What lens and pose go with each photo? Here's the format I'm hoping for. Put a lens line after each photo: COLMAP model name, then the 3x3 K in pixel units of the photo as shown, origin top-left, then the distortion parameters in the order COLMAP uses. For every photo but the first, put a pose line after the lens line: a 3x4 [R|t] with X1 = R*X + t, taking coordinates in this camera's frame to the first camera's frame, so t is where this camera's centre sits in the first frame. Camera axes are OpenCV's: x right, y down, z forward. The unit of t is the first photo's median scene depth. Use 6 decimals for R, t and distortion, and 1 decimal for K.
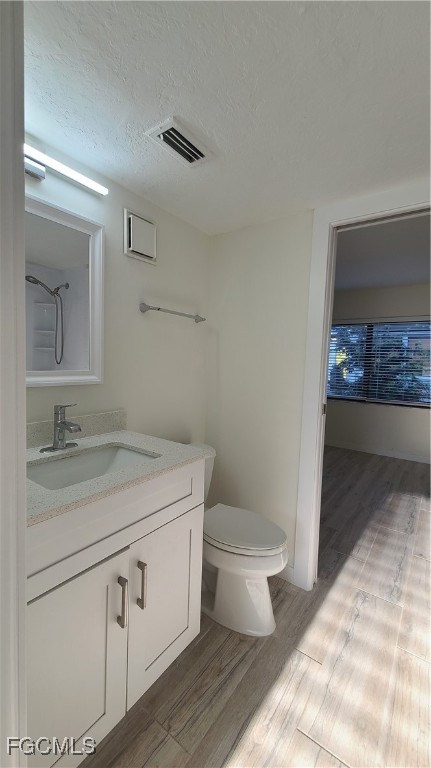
lens RADIAL K [[318.7, 0, 215.5], [0, 318.7, 384.0], [0, 0, 1]] dist [-0.000594, -0.000910]
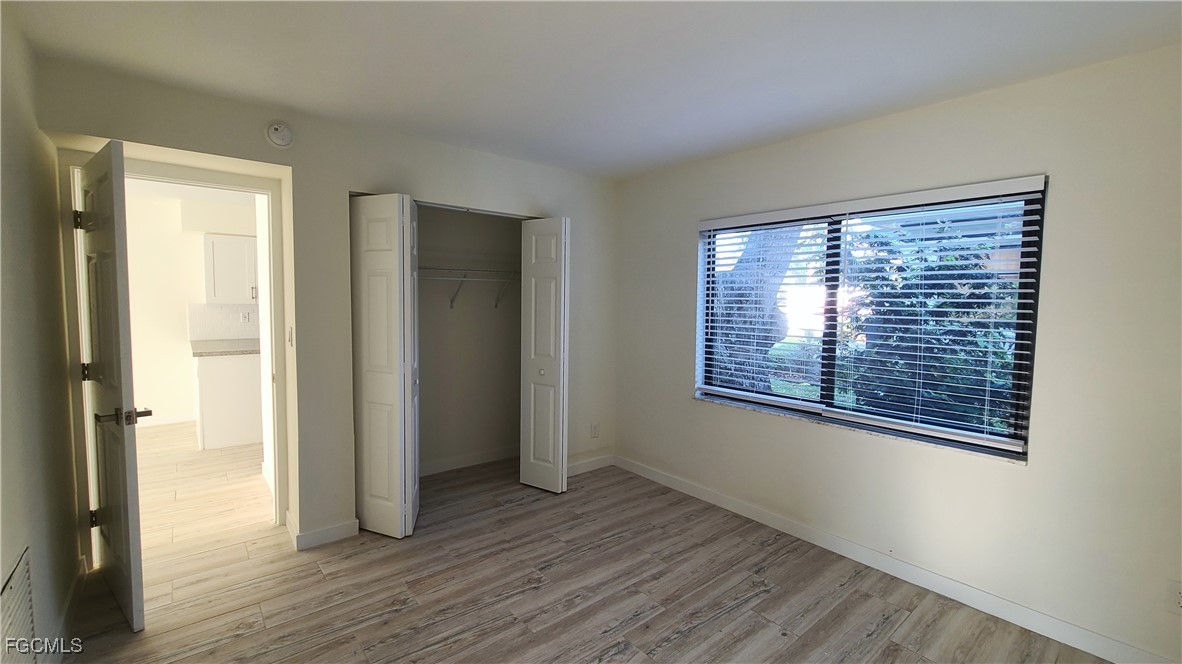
lens RADIAL K [[490.5, 0, 591.0], [0, 490.5, 332.0], [0, 0, 1]] dist [-0.000594, -0.000910]
pose [[0.970306, -0.007422, -0.241765, 0.341570], [0.004079, 0.999889, -0.014324, -0.040481], [0.241845, 0.012912, 0.970229, 0.345884]]
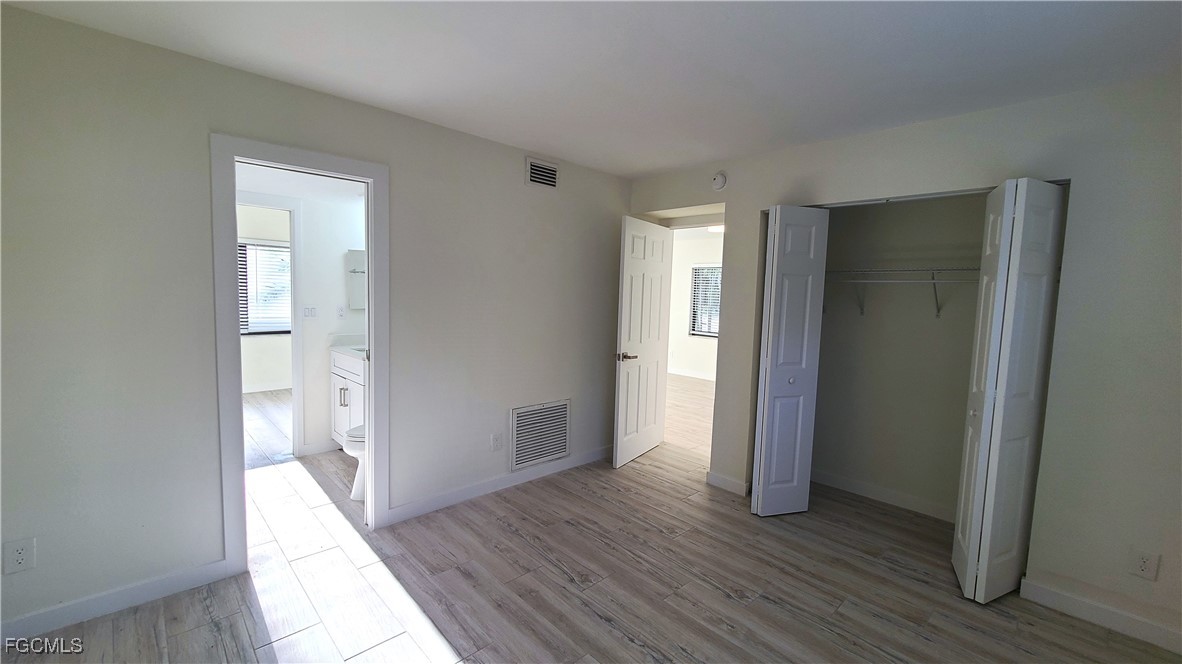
lens RADIAL K [[490.5, 0, 591.0], [0, 490.5, 332.0], [0, 0, 1]] dist [-0.000594, -0.000910]
pose [[-0.188450, 0.040134, -0.981262, 0.657873], [-0.110583, 0.991943, 0.061809, -0.061312], [0.975837, 0.120159, -0.182493, 0.746974]]
